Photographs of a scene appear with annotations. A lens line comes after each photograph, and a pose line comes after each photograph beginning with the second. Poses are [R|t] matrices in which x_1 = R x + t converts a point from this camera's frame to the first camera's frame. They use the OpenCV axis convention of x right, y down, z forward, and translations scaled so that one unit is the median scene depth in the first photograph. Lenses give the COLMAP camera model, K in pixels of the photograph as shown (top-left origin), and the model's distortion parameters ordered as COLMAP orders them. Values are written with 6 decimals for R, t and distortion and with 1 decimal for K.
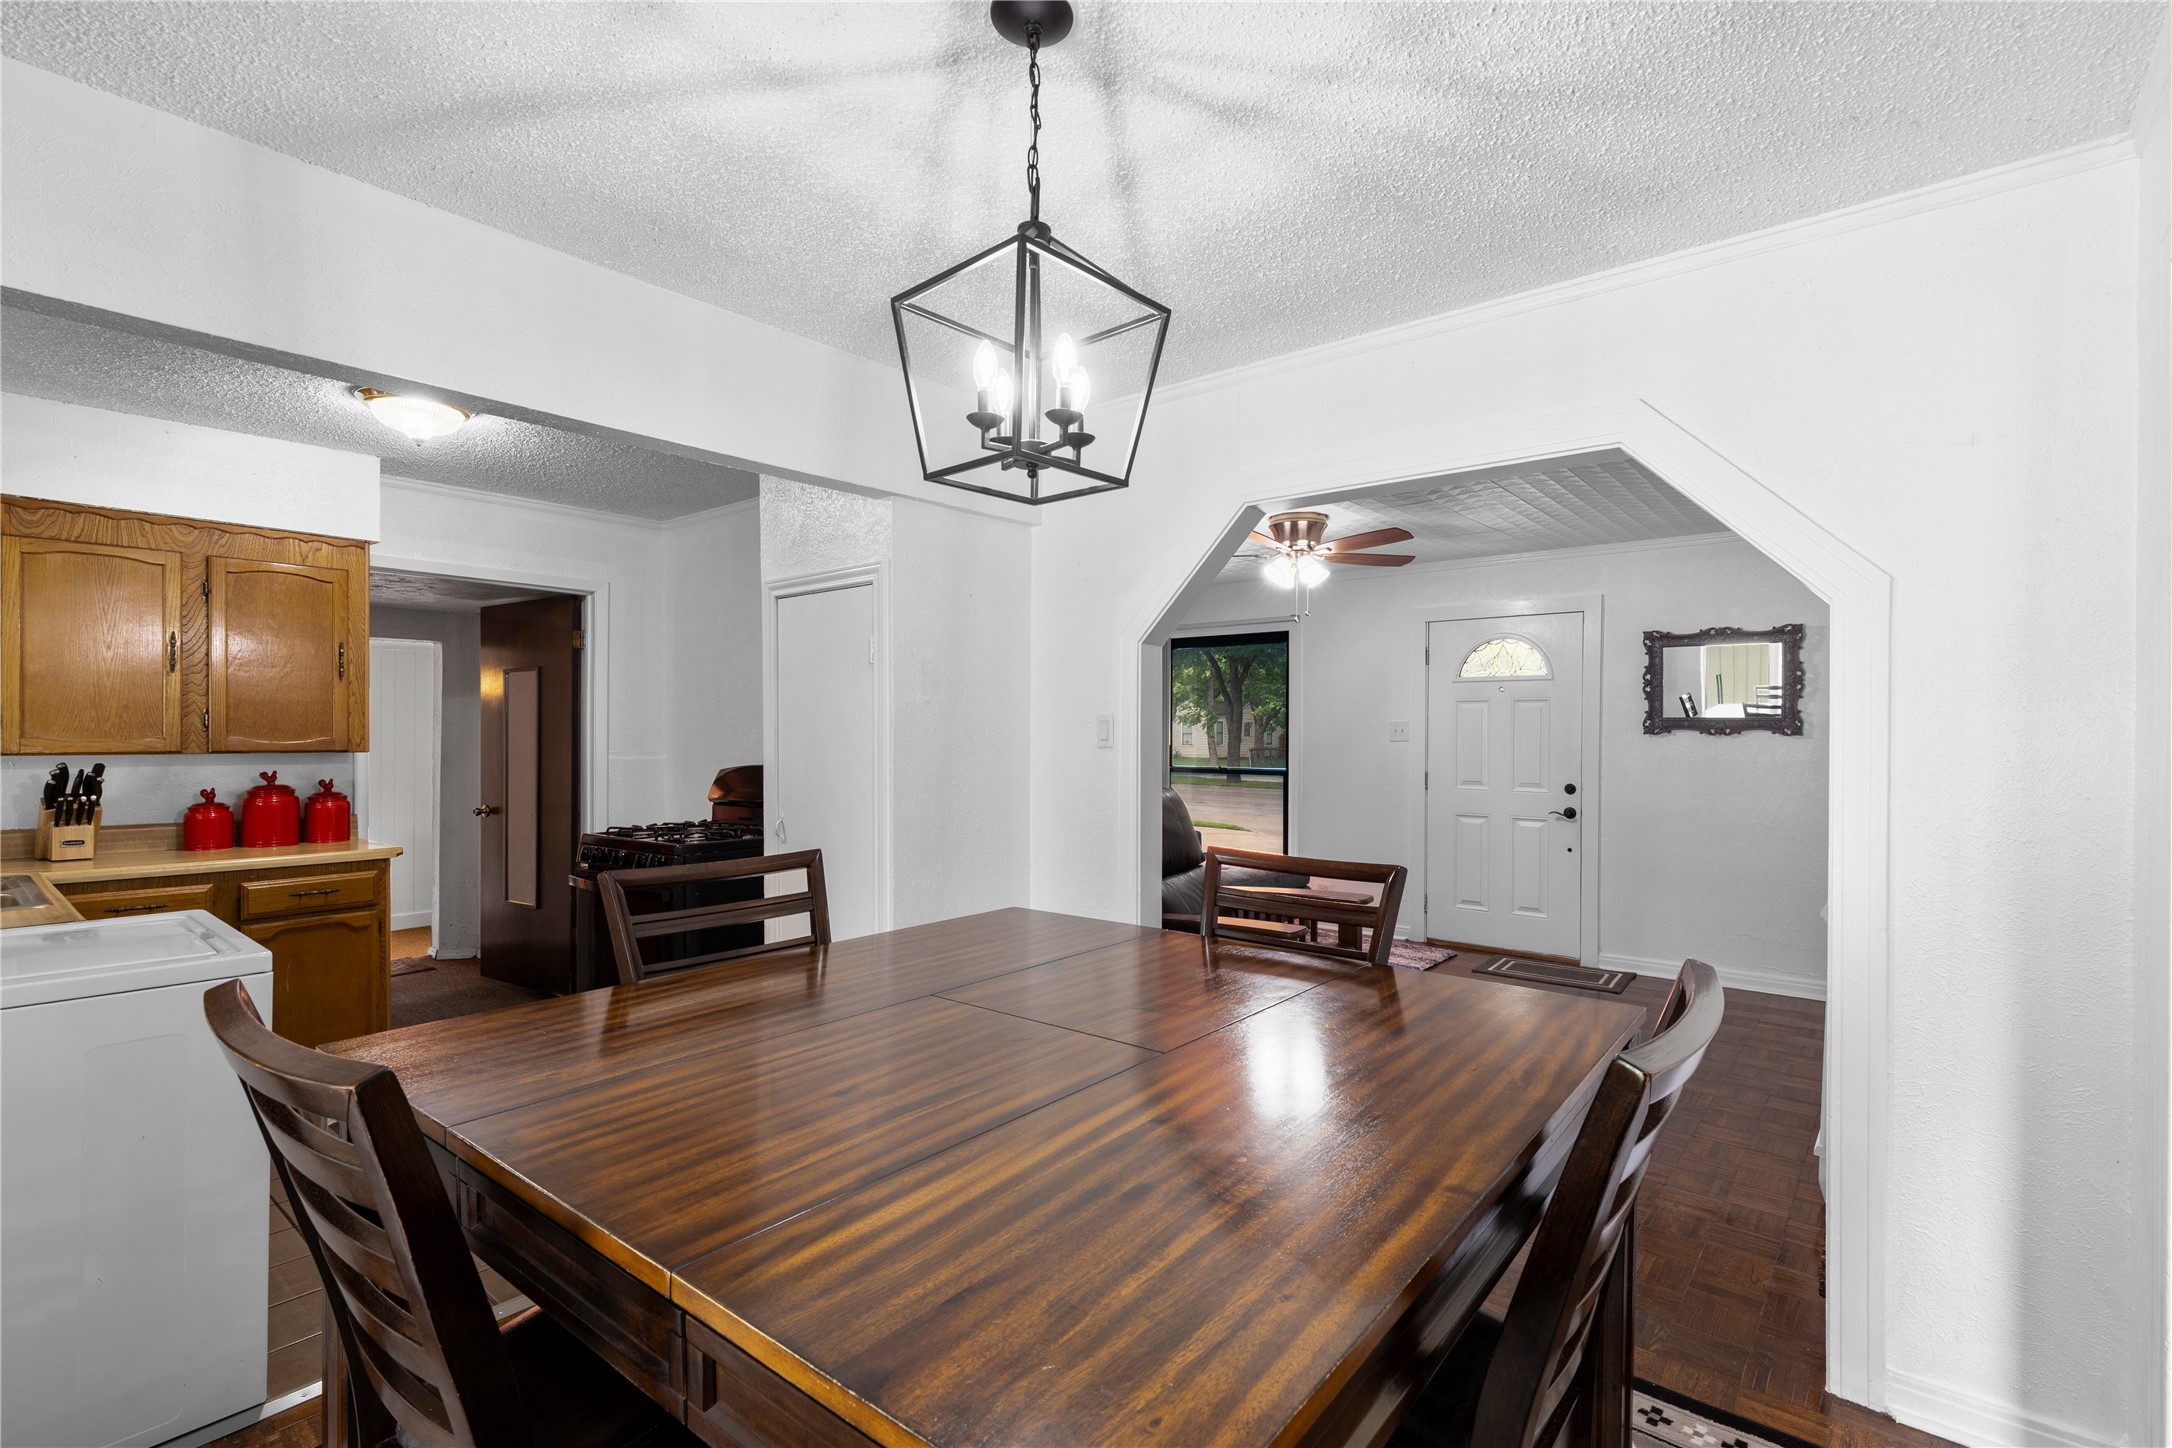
lens RADIAL K [[984.5, 0, 1097.8], [0, 984.5, 738.3], [0, 0, 1]] dist [0.001754, 0.000933]
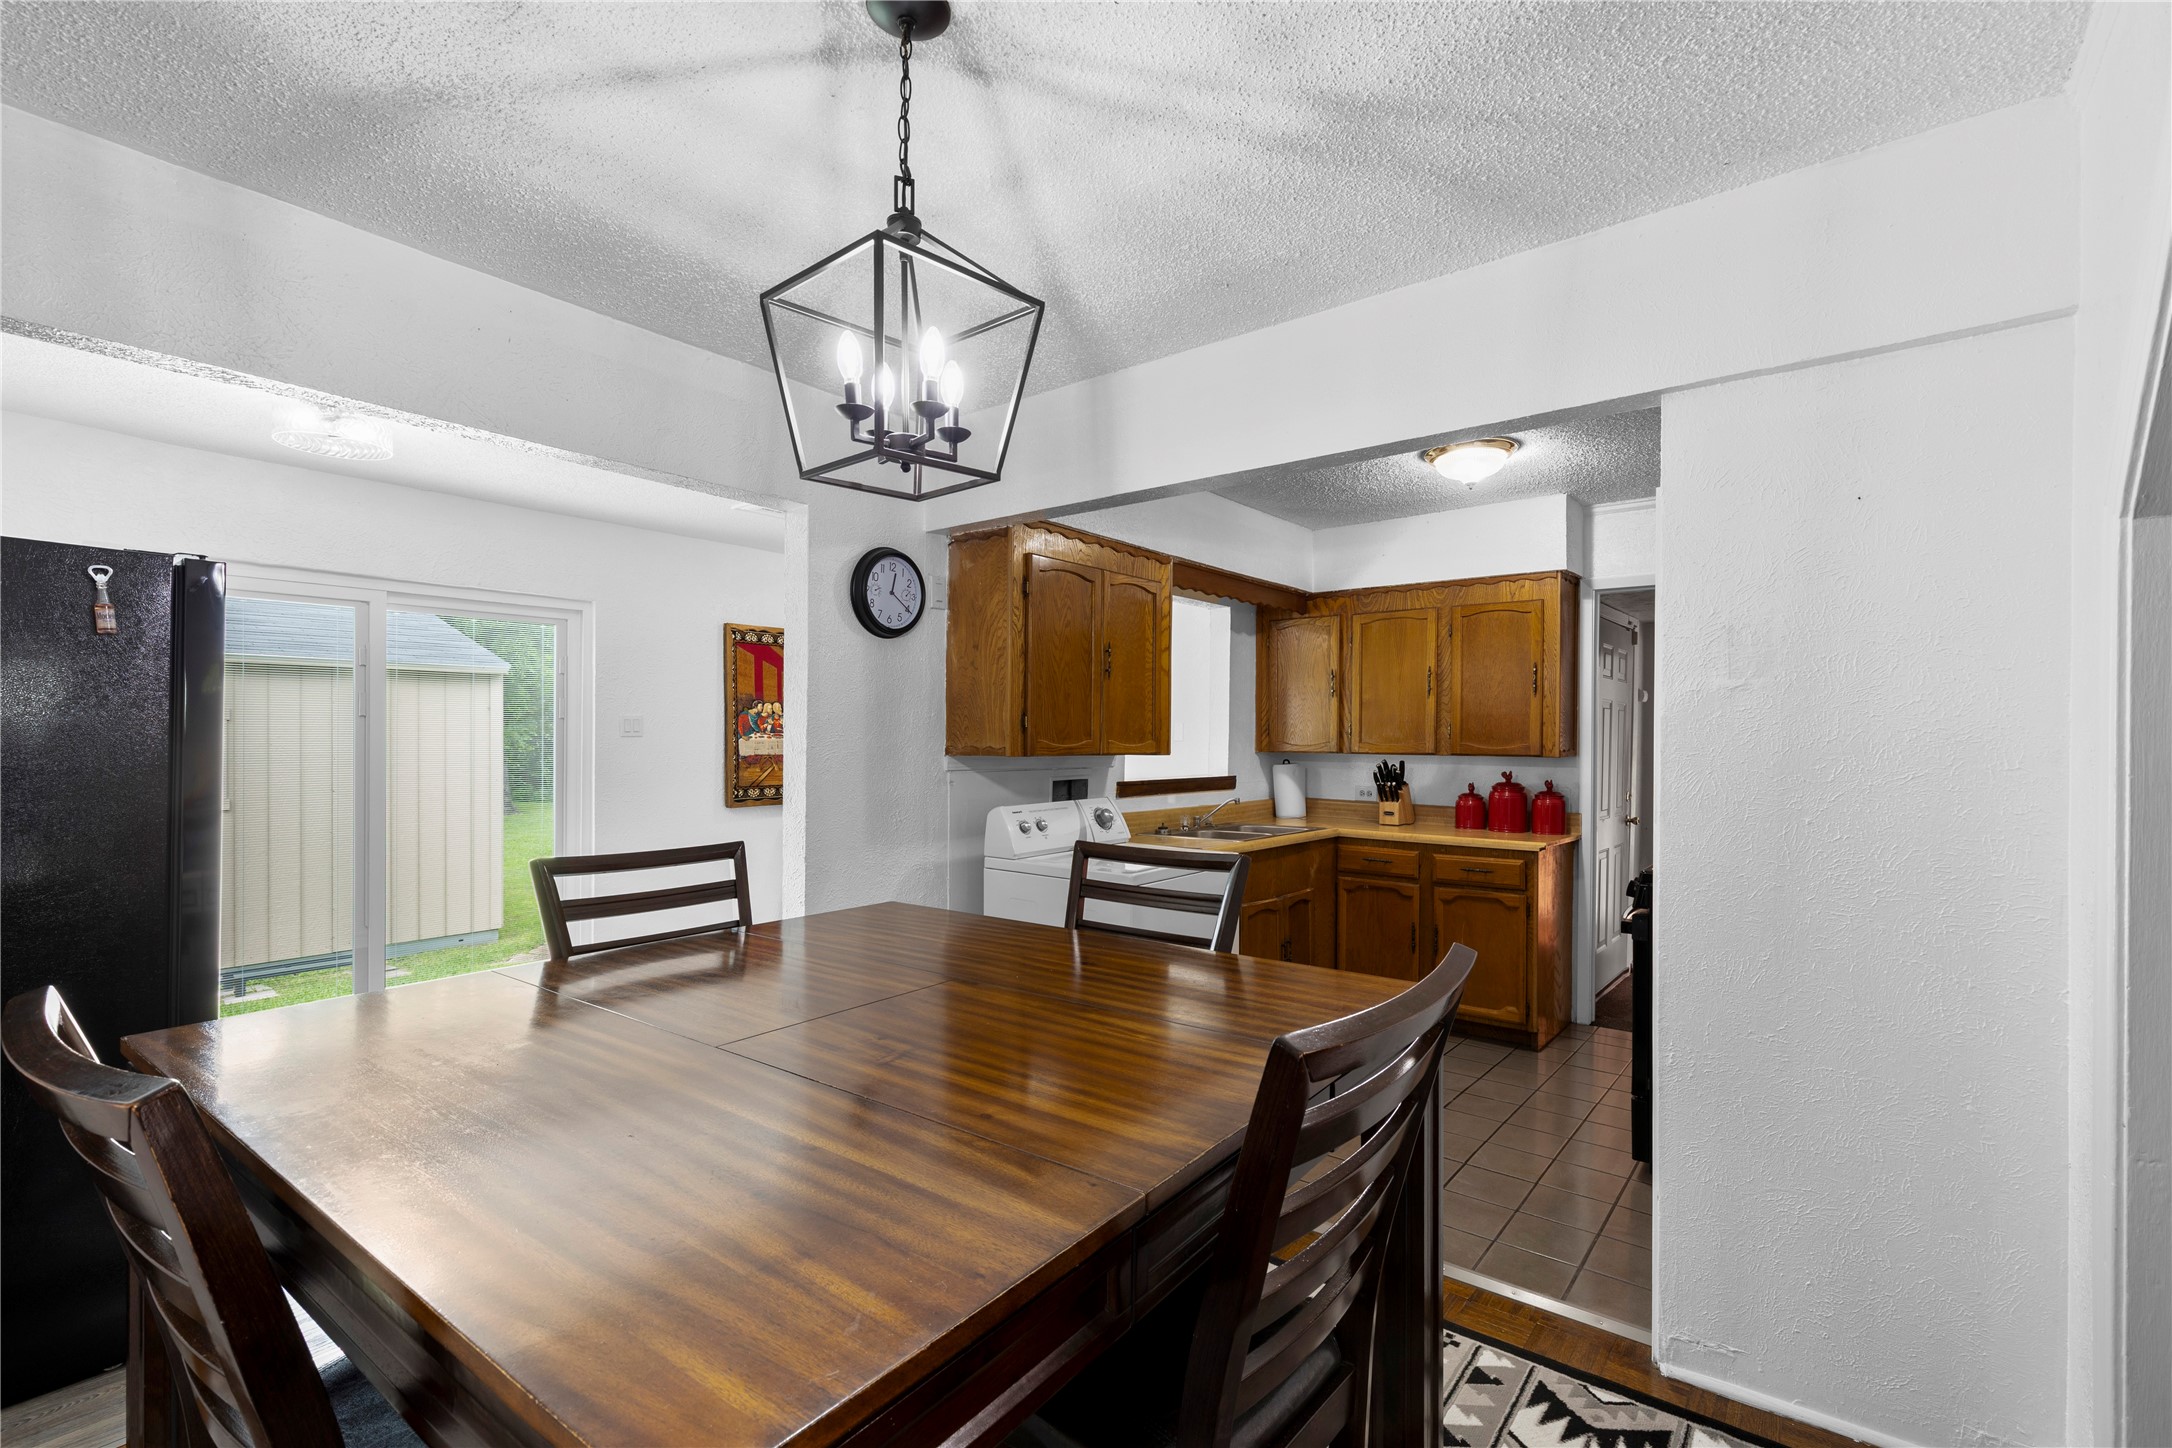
lens RADIAL K [[963.4, 0, 1093.2], [0, 963.4, 740.2], [0, 0, 1]] dist [-0.001178, 0.000071]
pose [[0.010342, -0.001463, -0.999945, 0.399613], [-0.012765, 0.999917, -0.001595, 0.003227], [0.999865, 0.012781, 0.010322, 0.516597]]
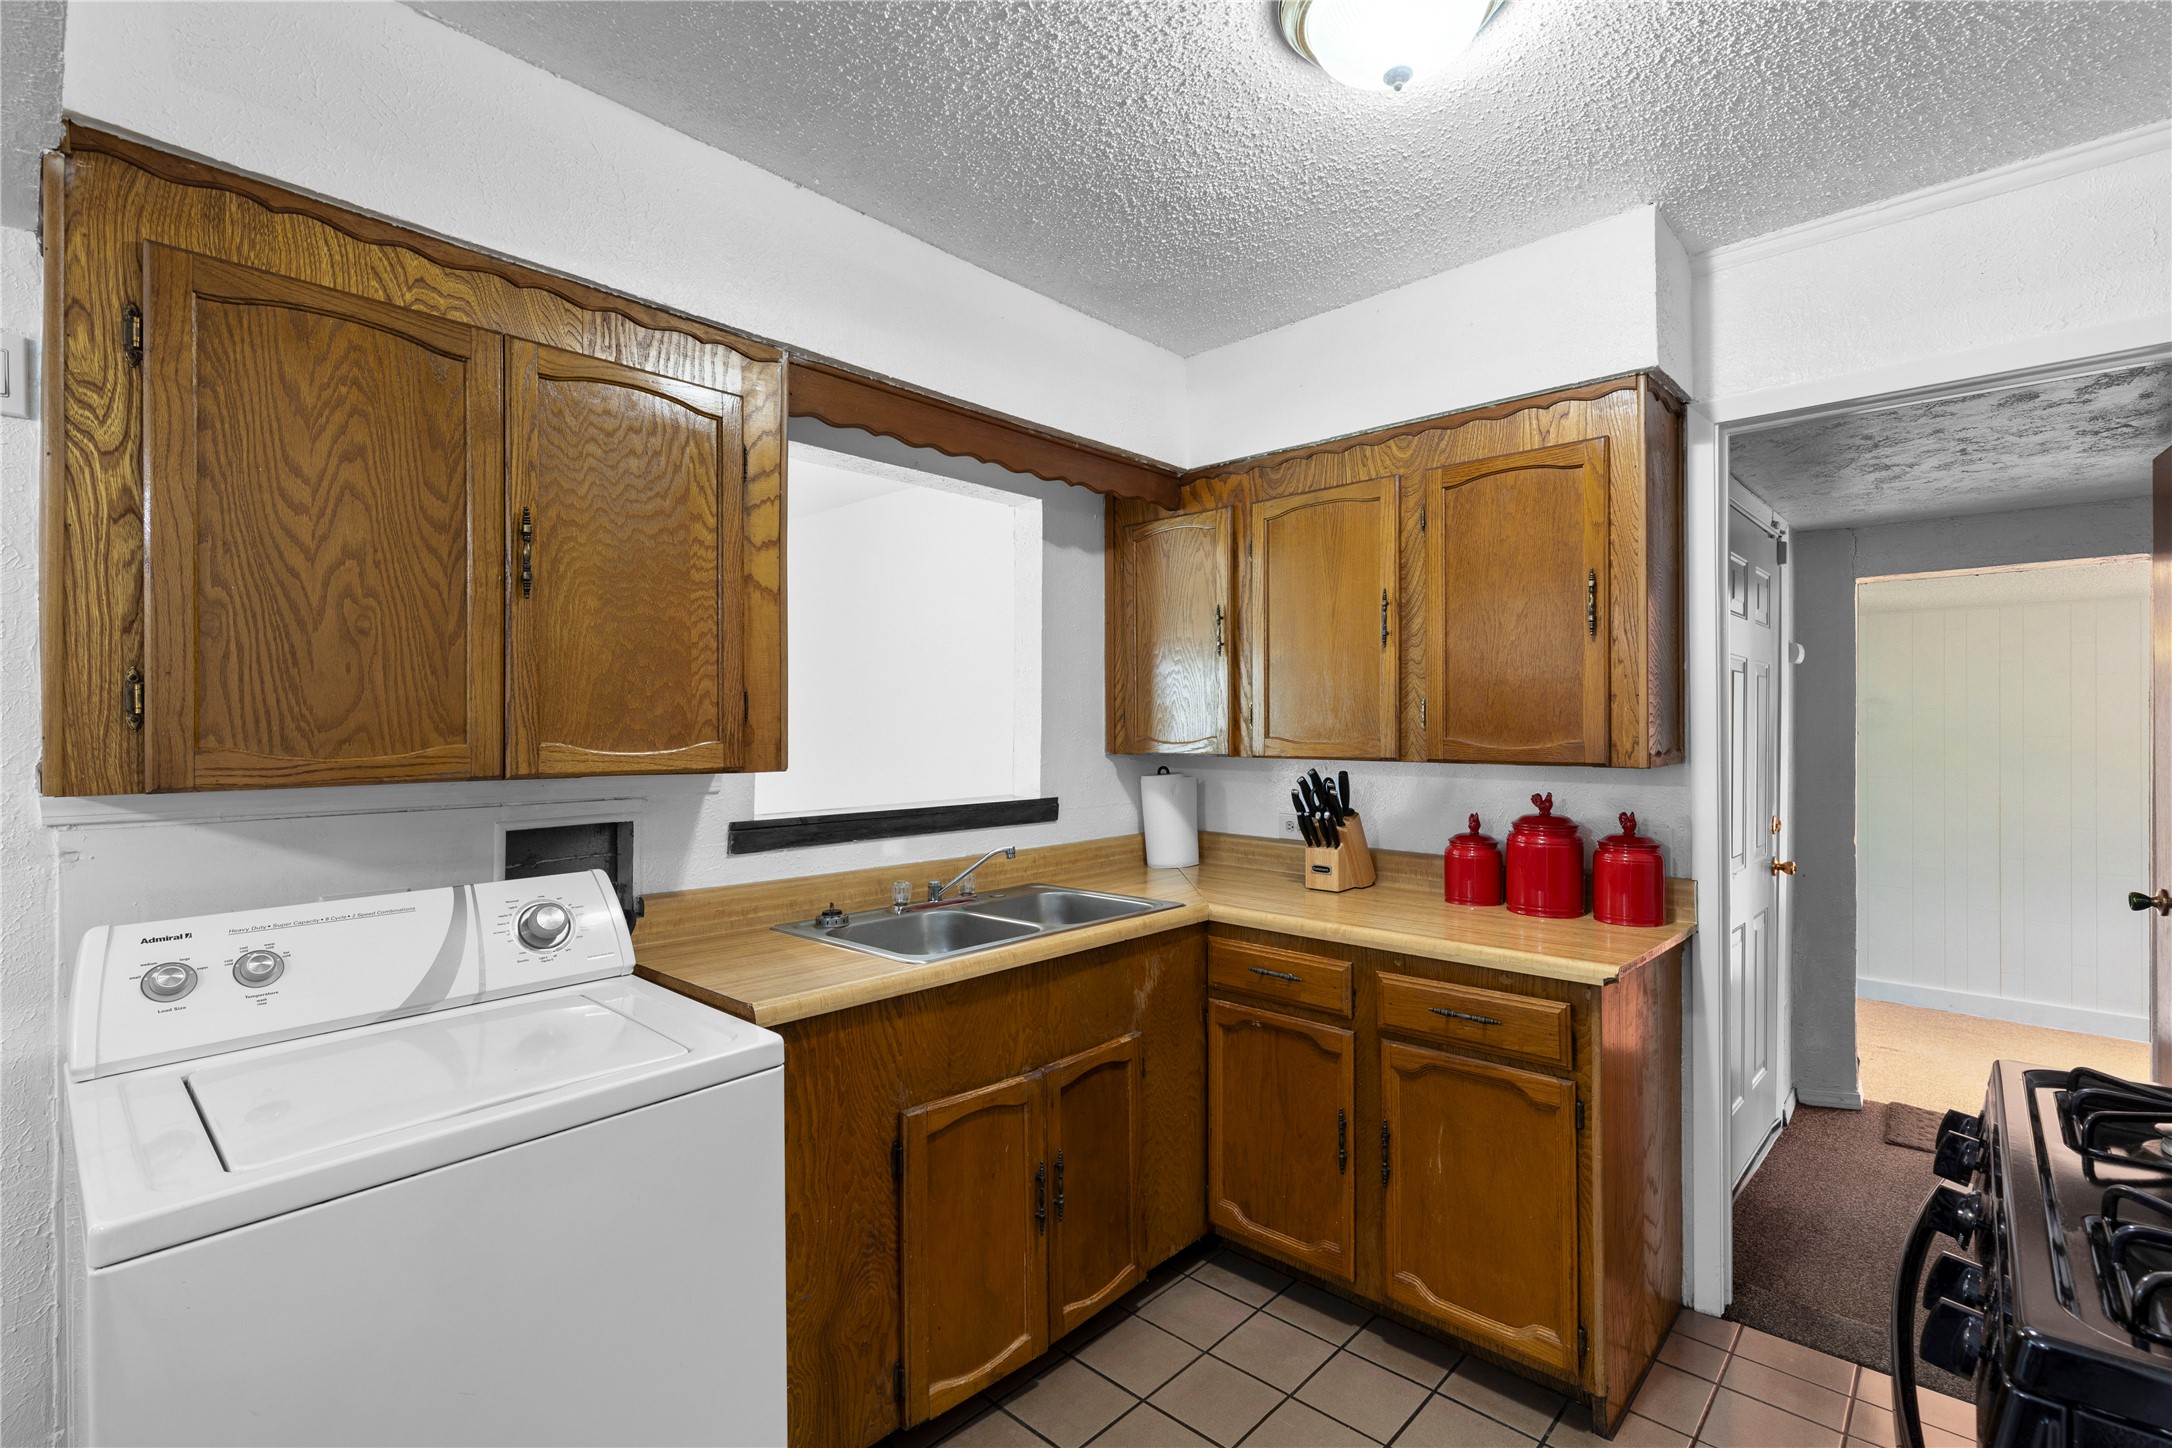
lens RADIAL K [[978.9, 0, 1093.3], [0, 978.9, 716.0], [0, 0, 1]] dist [-0.000060, -0.000189]
pose [[-0.059099, -0.014398, -0.998148, -0.223887], [-0.004521, 0.999890, -0.014156, -0.006017], [0.998242, 0.003676, -0.059158, 0.830330]]
